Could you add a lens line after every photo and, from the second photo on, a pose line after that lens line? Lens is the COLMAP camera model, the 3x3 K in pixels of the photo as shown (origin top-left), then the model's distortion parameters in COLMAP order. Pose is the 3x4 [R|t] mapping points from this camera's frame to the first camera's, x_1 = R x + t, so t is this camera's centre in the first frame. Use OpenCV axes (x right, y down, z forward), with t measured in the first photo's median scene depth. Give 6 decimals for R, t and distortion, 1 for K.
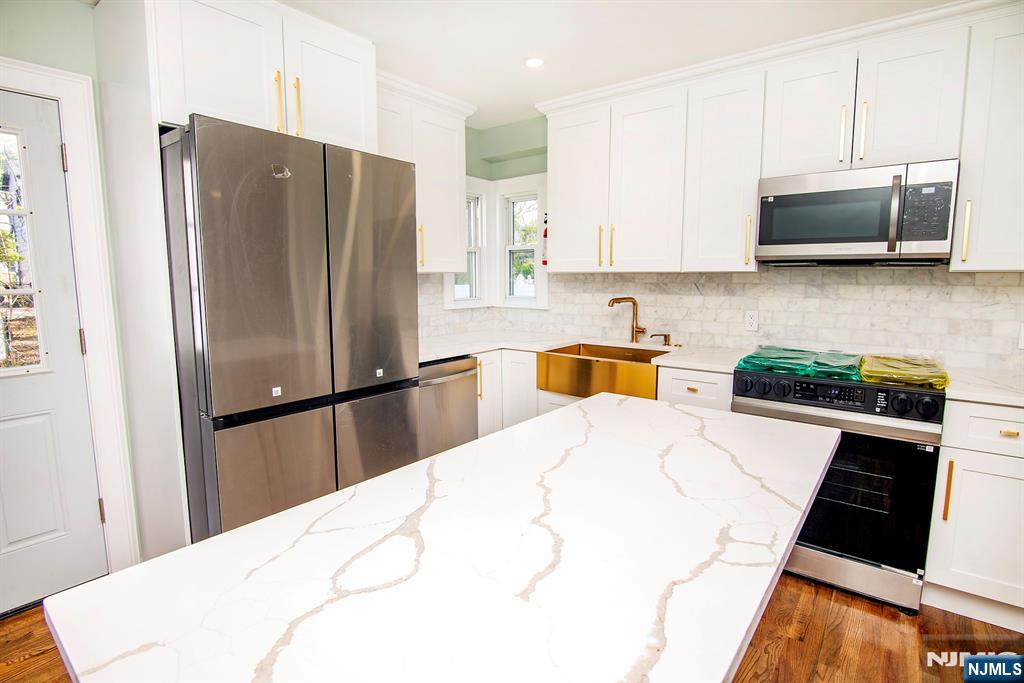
lens RADIAL K [[499.4, 0, 511.7], [0, 499.4, 336.1], [0, 0, 1]] dist [-0.018566, -0.000994]
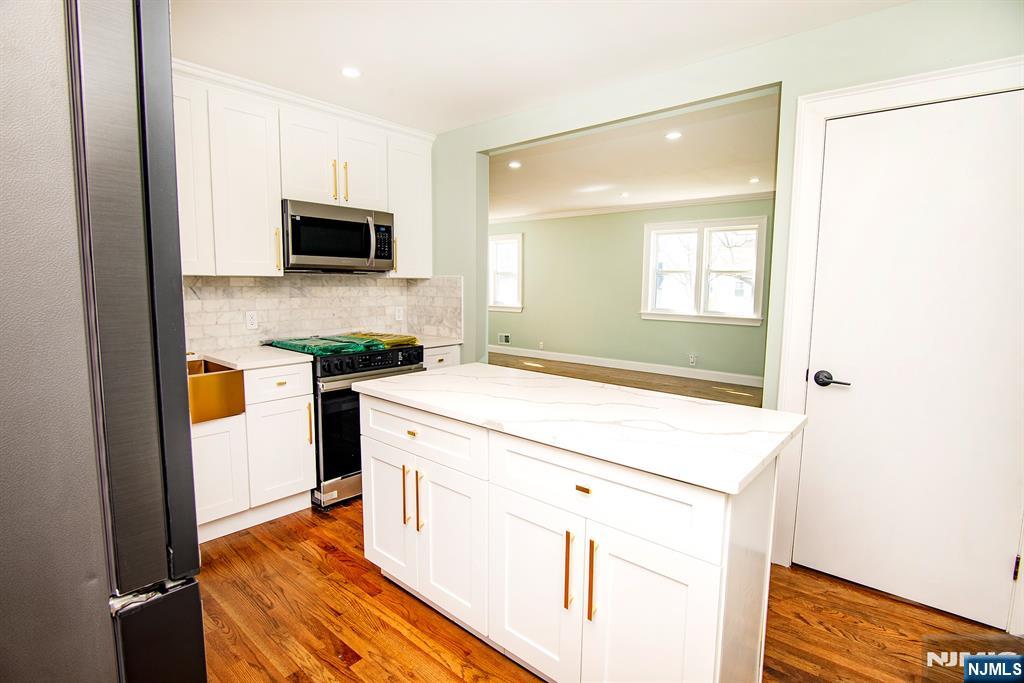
lens RADIAL K [[499.4, 0, 509.0], [0, 499.4, 337.1], [0, 0, 1]] dist [-0.018566, -0.000994]
pose [[0.040799, -0.108998, 0.993204, -0.680279], [0.109773, 0.988504, 0.103973, -0.052111], [-0.993119, 0.104785, 0.052295, 0.426612]]
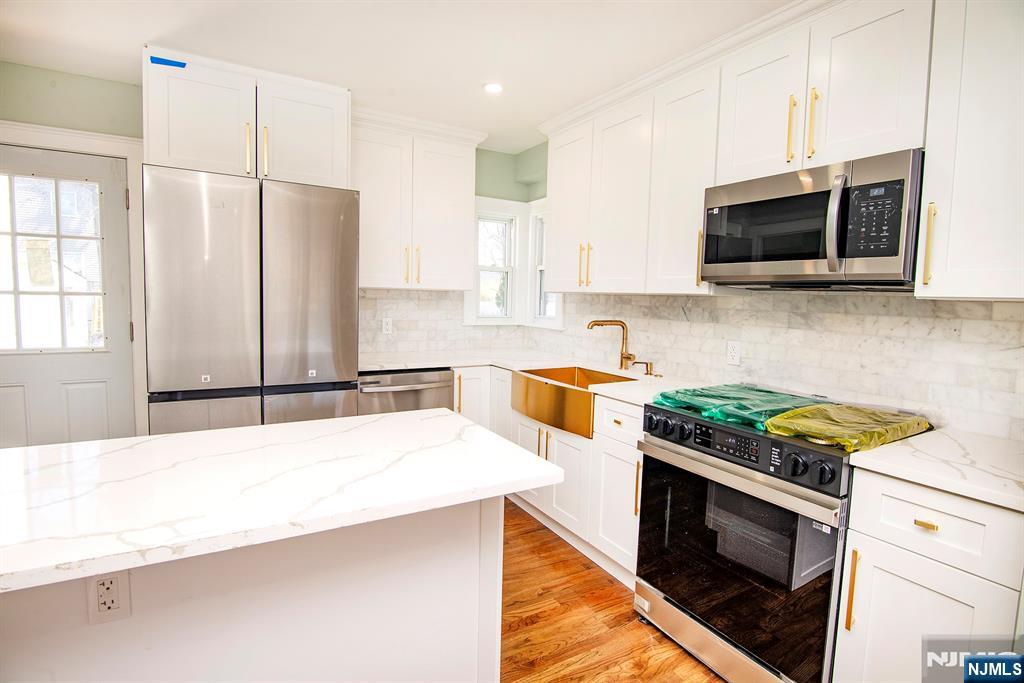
lens RADIAL K [[499.4, 0, 511.0], [0, 499.4, 335.7], [0, 0, 1]] dist [-0.018566, -0.000994]
pose [[0.932340, 0.055077, -0.357364, 0.487905], [-0.071115, 0.996958, -0.031882, -0.006780], [0.354521, 0.055139, 0.933421, 0.076162]]
